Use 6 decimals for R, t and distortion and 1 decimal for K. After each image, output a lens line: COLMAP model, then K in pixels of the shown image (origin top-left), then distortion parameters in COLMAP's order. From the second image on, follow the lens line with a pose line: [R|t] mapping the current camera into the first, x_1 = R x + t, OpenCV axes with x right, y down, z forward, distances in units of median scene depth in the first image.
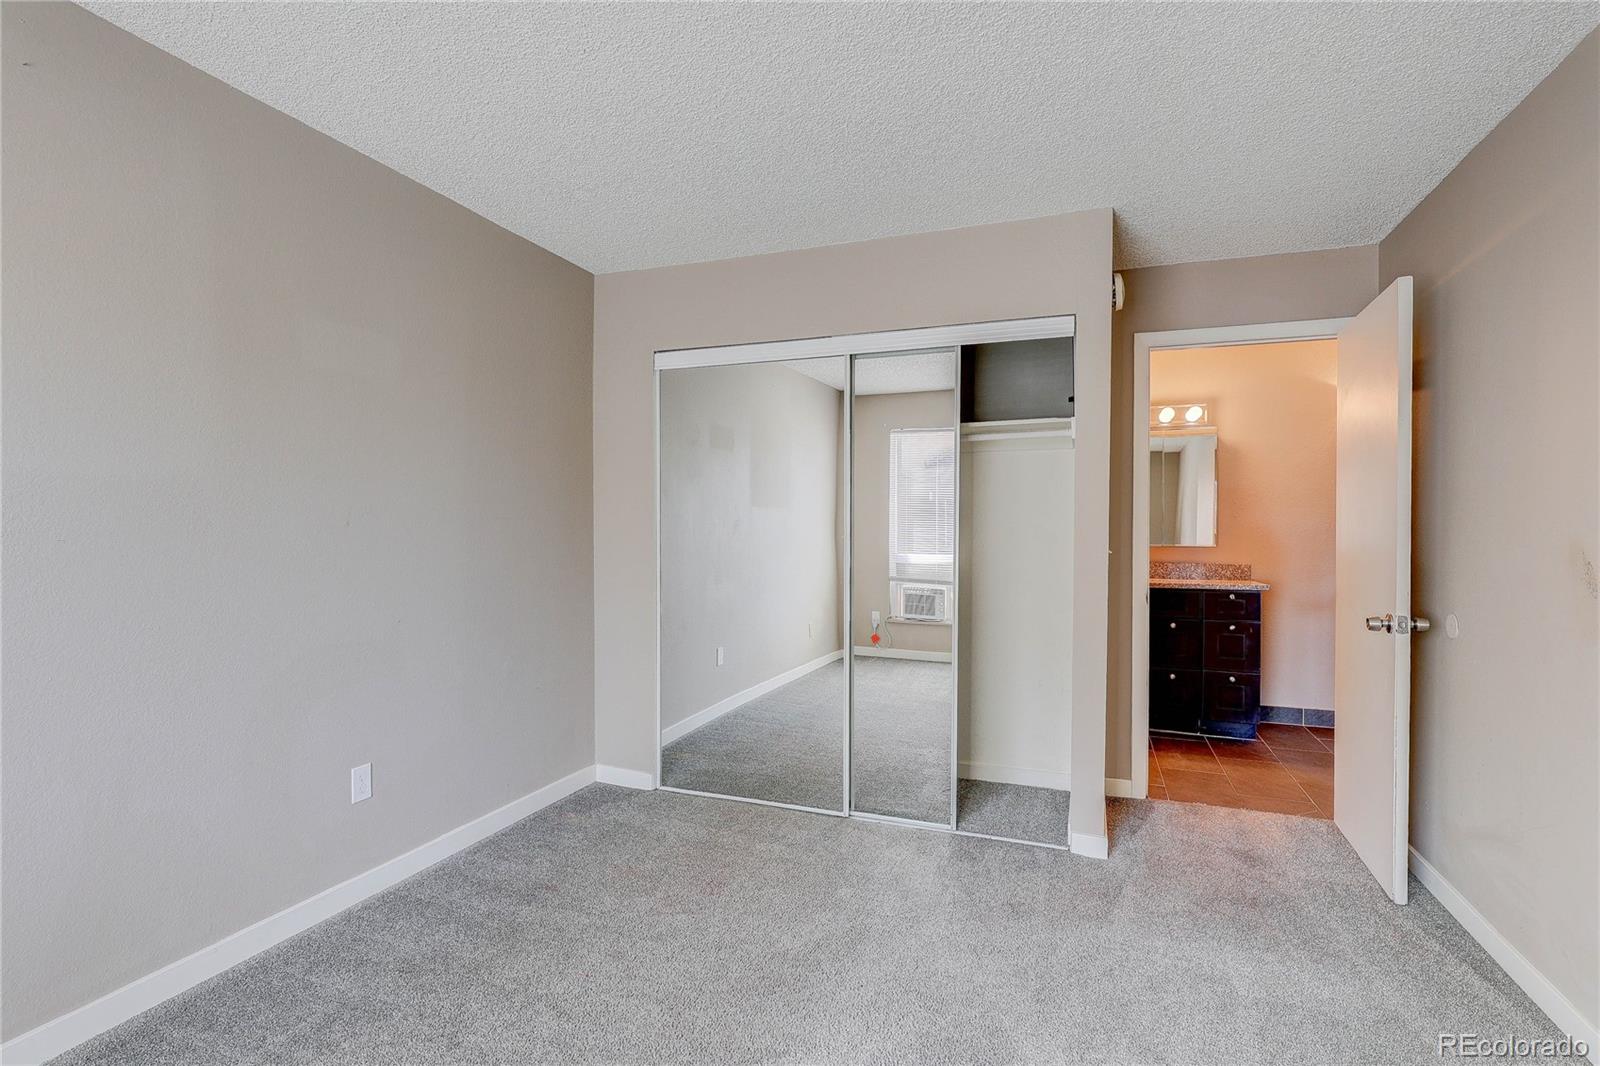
lens RADIAL K [[760.6, 0, 799.7], [0, 760.6, 533.6], [0, 0, 1]] dist [0.000737, -0.000110]
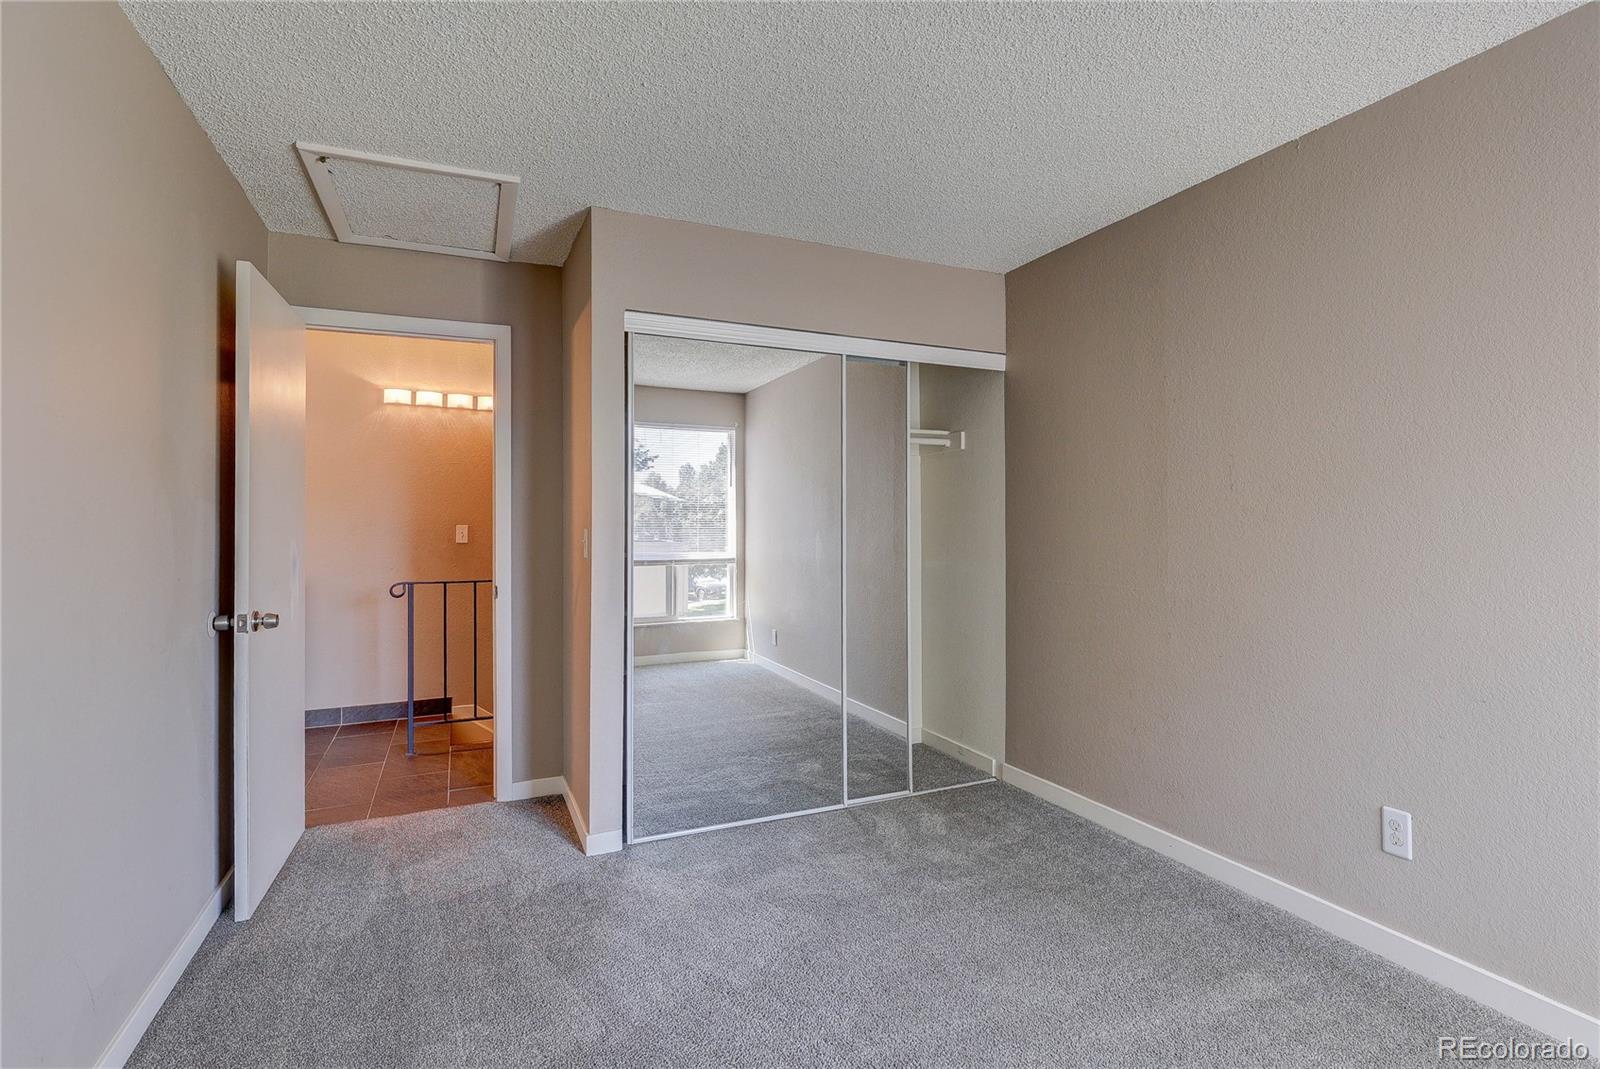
lens RADIAL K [[760.6, 0, 796.9], [0, 760.6, 531.0], [0, 0, 1]] dist [0.000737, -0.000110]
pose [[0.715881, -0.006447, 0.698192, -0.698471], [0.009003, 0.999959, 0.000003, 0.000759], [-0.698164, 0.006284, 0.715910, 0.312983]]
